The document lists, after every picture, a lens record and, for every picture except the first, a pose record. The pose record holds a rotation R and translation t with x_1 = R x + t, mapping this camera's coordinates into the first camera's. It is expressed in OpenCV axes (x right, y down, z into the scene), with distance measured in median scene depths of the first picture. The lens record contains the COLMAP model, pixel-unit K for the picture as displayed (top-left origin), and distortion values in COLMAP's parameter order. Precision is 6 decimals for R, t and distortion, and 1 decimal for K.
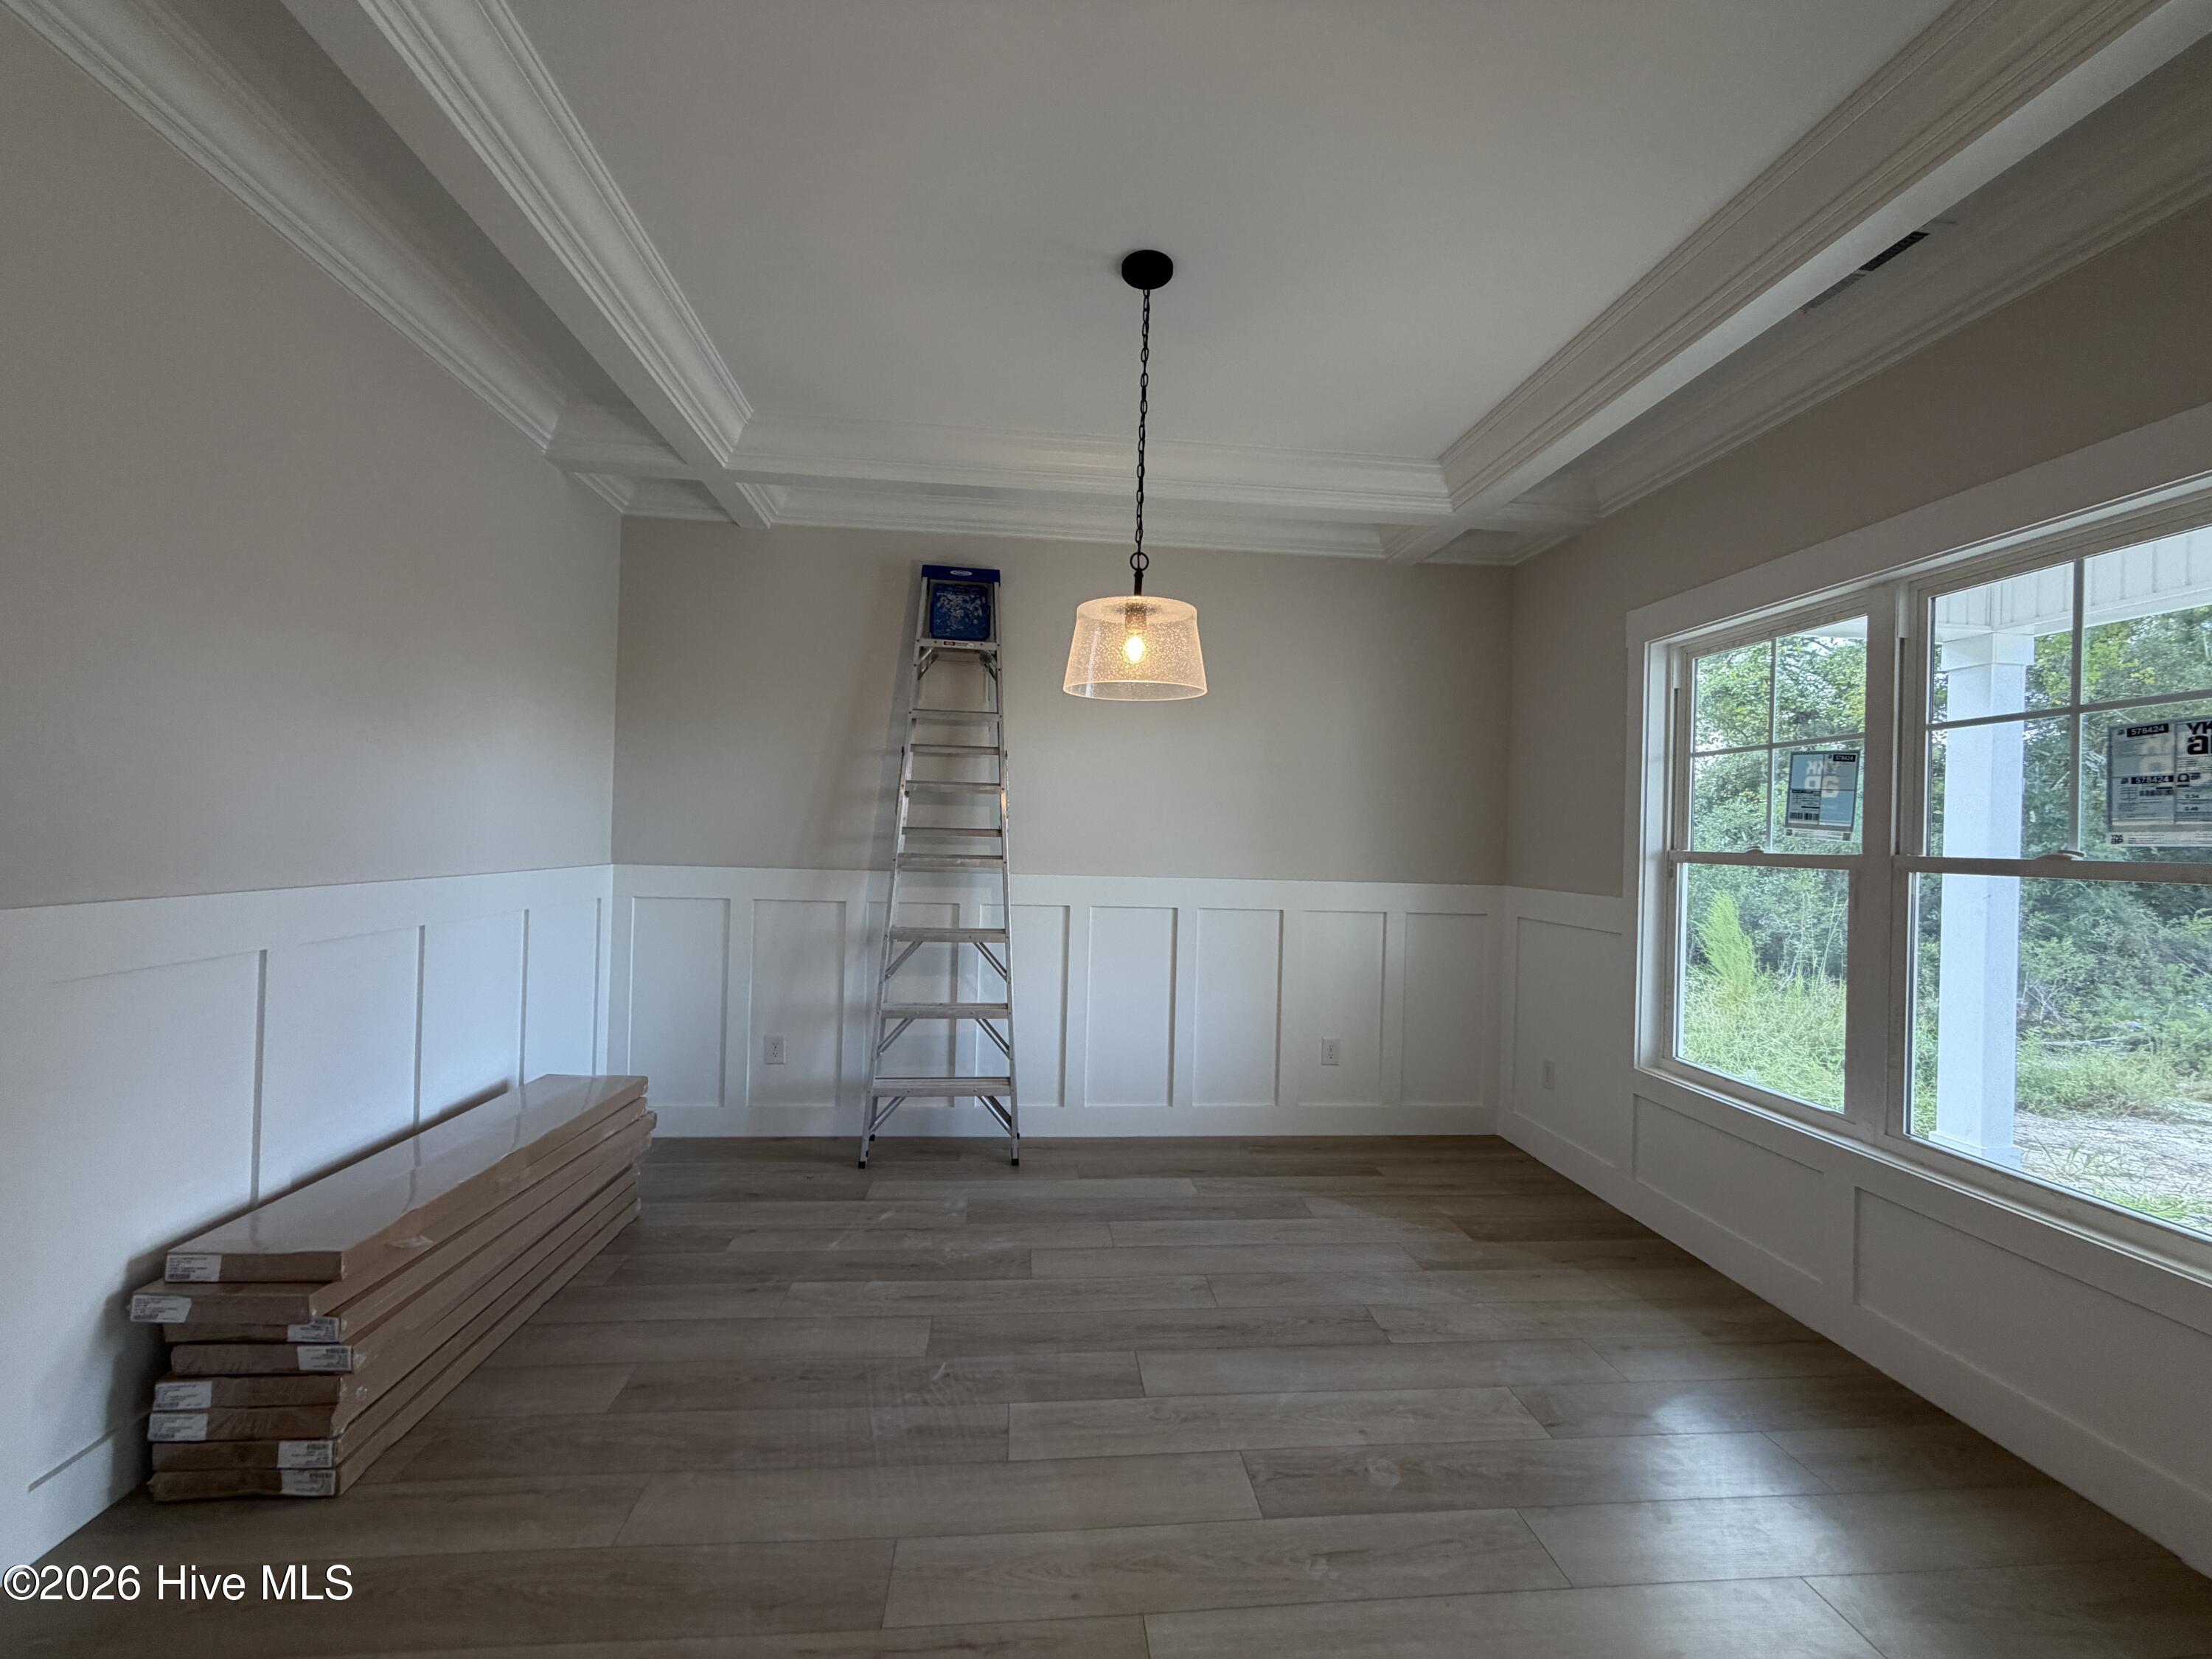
lens RADIAL K [[886.8, 0, 1098.8], [0, 886.8, 820.5], [0, 0, 1]] dist [0.002659, 0.000360]
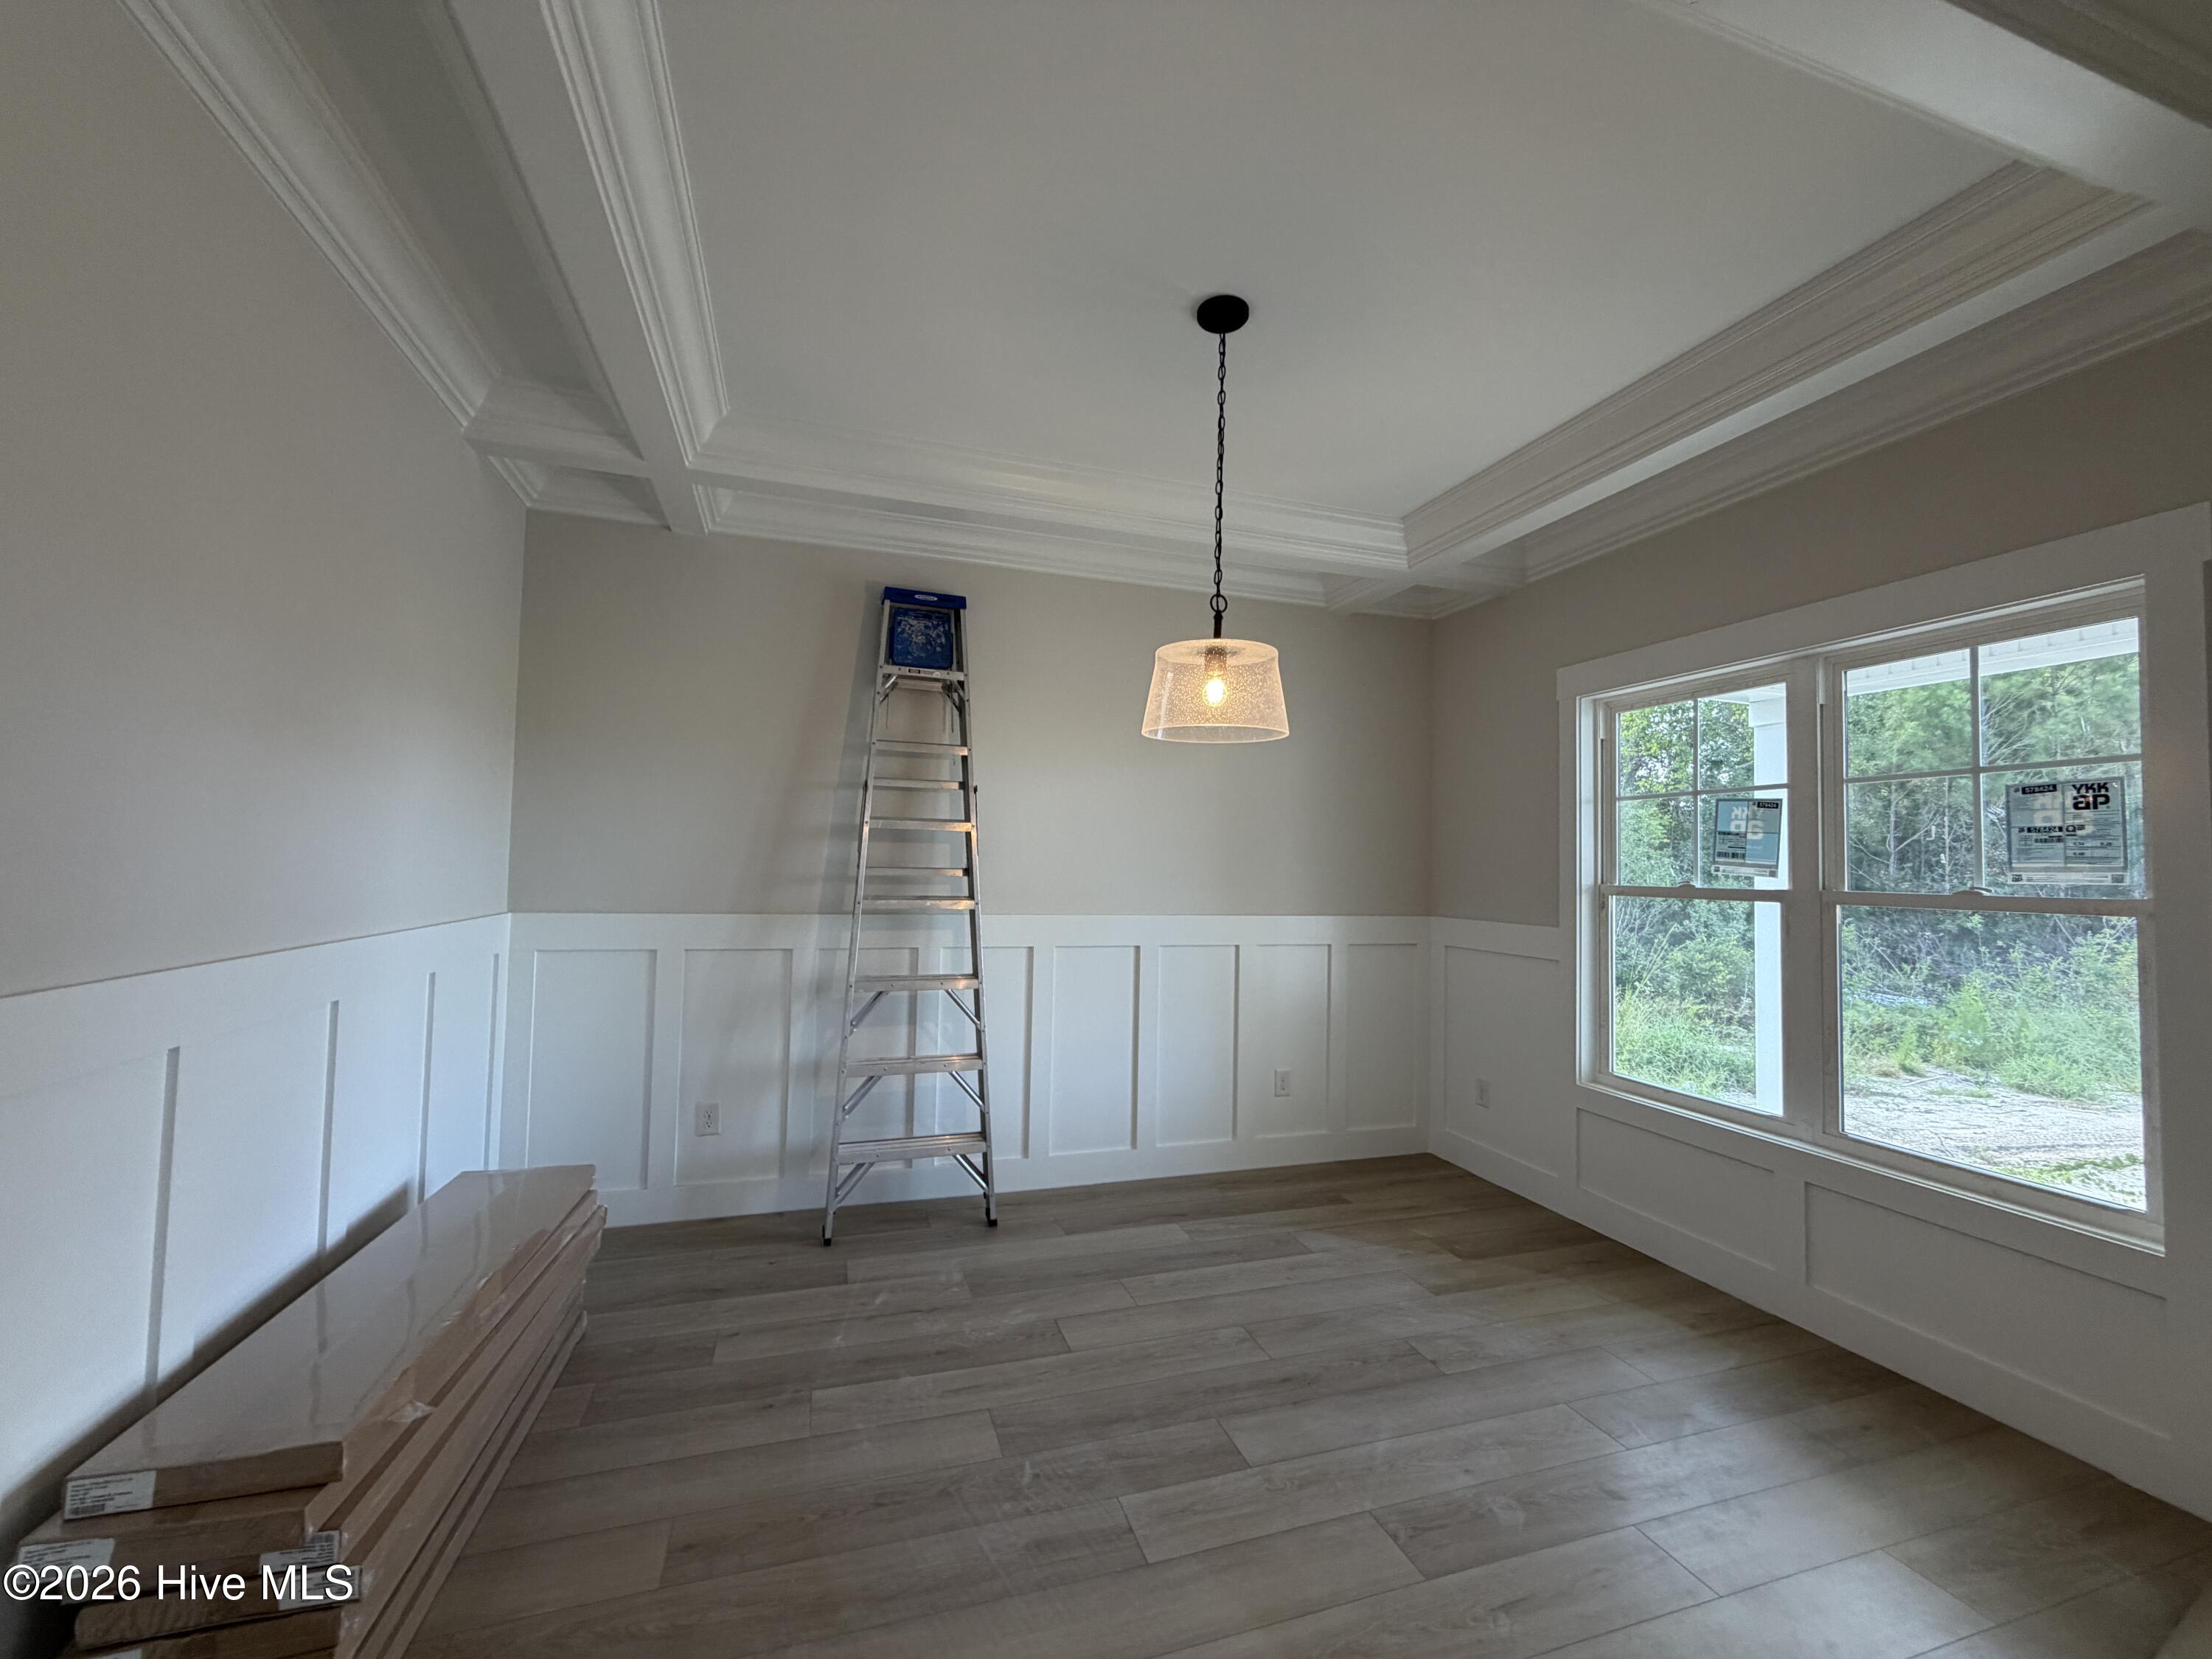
lens RADIAL K [[886.8, 0, 1106.7], [0, 886.8, 821.1], [0, 0, 1]] dist [0.002659, 0.000360]
pose [[0.976483, 0.003889, 0.215557, -0.236244], [0.002404, 0.999579, -0.028923, -0.017441], [-0.215579, 0.028761, 0.976063, 0.057135]]
